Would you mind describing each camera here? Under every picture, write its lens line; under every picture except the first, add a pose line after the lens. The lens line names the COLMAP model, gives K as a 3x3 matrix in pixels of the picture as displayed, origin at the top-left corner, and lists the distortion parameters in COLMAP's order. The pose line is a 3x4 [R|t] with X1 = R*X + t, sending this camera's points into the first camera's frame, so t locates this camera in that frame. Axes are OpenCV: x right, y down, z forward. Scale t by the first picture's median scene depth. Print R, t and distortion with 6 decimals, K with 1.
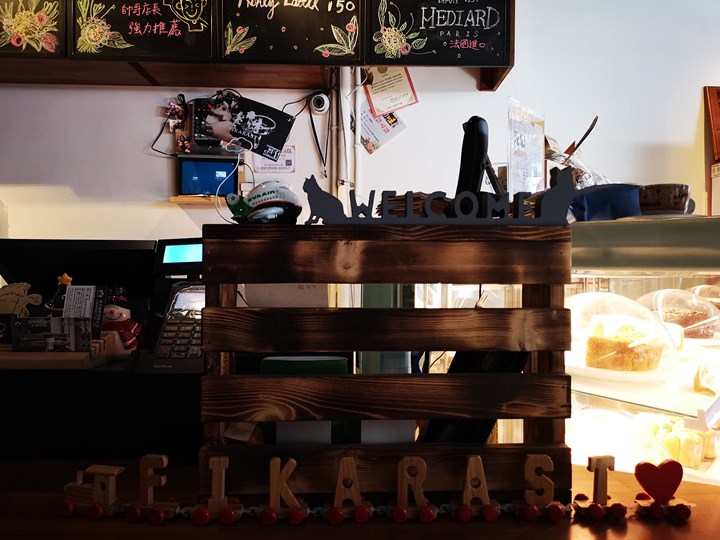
lens RADIAL K [[567.0, 0, 360.5], [0, 567.0, 271.7], [0, 0, 1]] dist [0.052908, -0.038628]
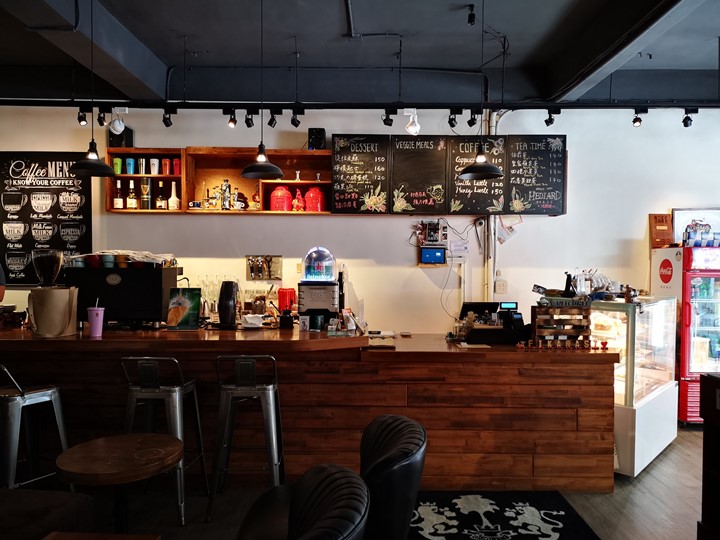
lens RADIAL K [[567.0, 0, 360.3], [0, 567.0, 268.4], [0, 0, 1]] dist [0.052908, -0.038628]
pose [[0.999737, -0.000409, -0.022932, -0.579337], [0.000810, 0.999847, 0.017457, -0.172180], [0.022921, -0.017471, 0.999585, -1.525514]]
